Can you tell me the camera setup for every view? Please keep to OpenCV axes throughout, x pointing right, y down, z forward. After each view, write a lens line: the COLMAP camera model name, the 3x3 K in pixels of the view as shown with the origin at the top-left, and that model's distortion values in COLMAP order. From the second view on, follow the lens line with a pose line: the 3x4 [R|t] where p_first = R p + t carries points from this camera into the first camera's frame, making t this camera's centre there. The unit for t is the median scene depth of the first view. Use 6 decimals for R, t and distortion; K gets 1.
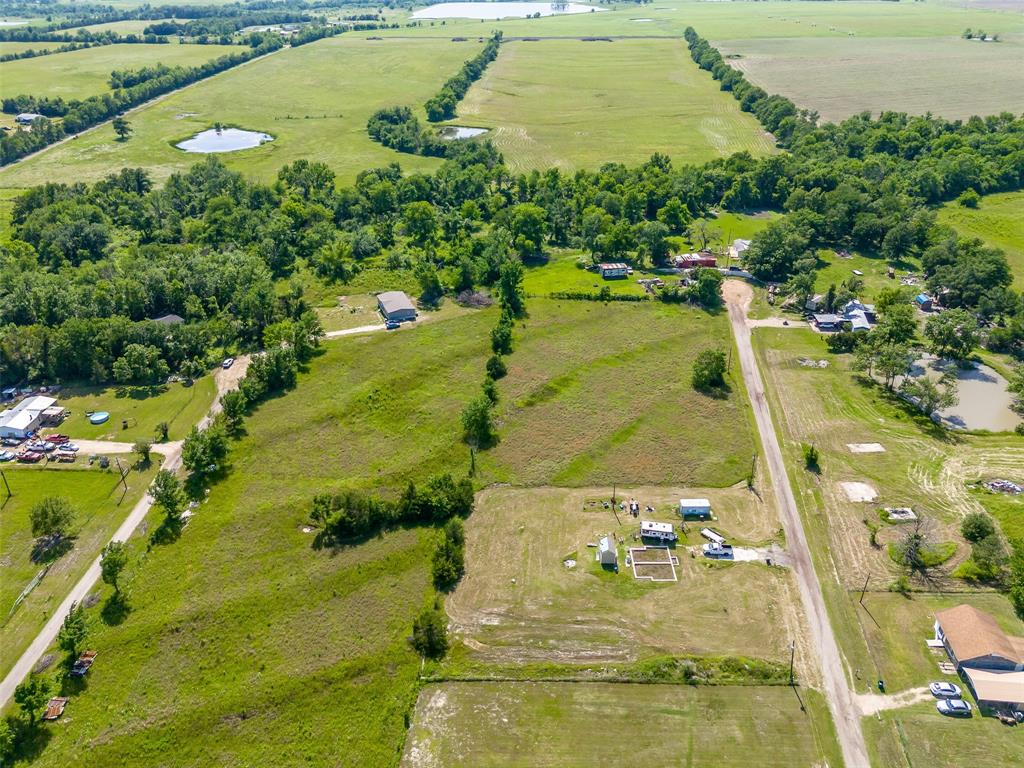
lens RADIAL K [[753.8, 0, 512.0], [0, 753.8, 384.0], [0, 0, 1]] dist [0.072124, -0.068511]
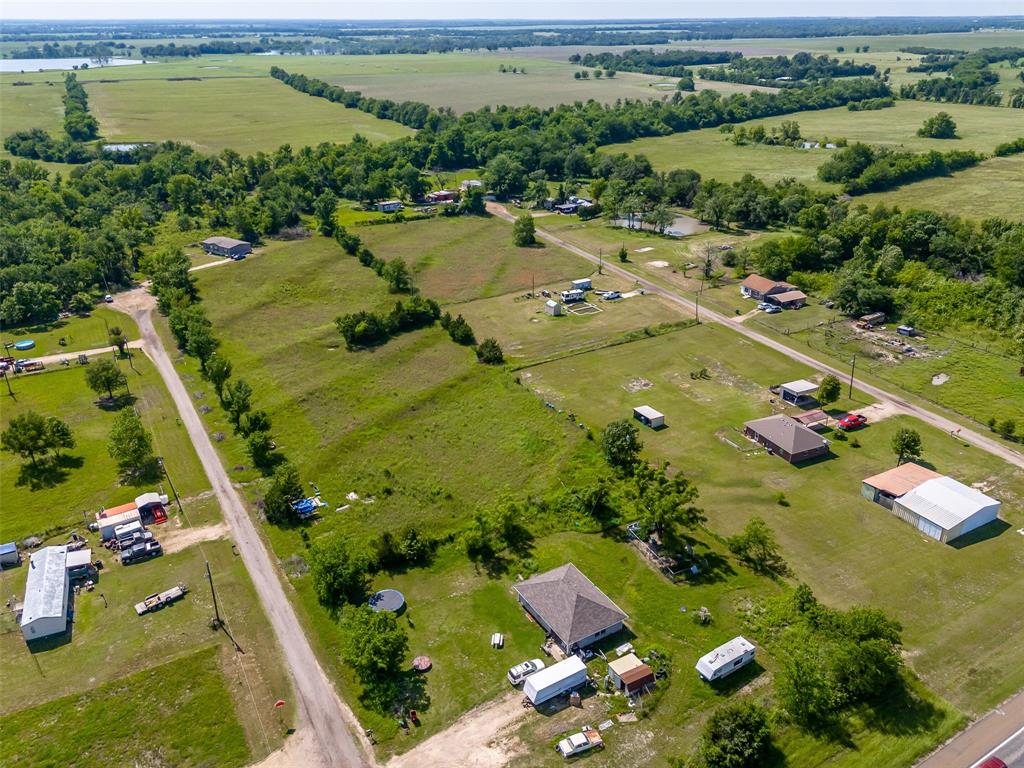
lens RADIAL K [[784.3, 0, 512.0], [0, 784.3, 384.0], [0, 0, 1]] dist [0.070916, -0.072284]
pose [[0.846940, -0.216465, 0.485629, -0.379258], [0.259386, 0.965523, -0.021997, 0.203726], [-0.464124, 0.144595, 0.873888, -0.131511]]
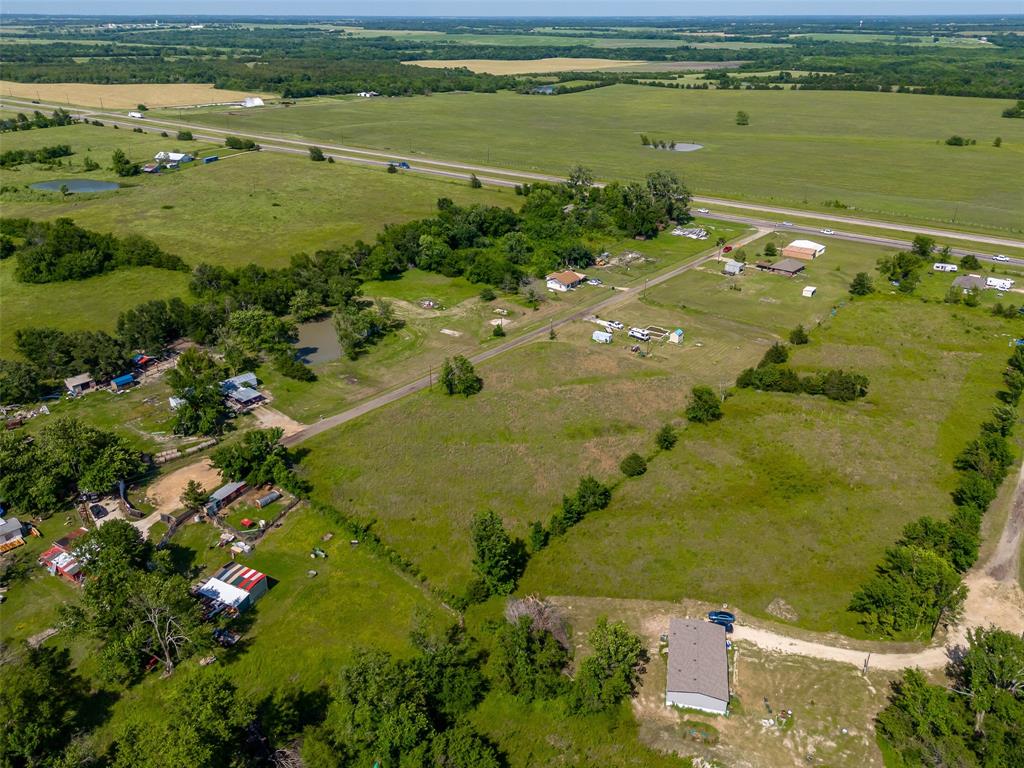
lens RADIAL K [[758.1, 0, 512.0], [0, 758.1, 384.0], [0, 0, 1]] dist [0.070117, -0.065451]
pose [[-0.821424, -0.238598, 0.518009, -0.255928], [0.291400, 0.605186, 0.740835, -0.580358], [-0.490253, 0.759488, -0.427586, 1.080064]]
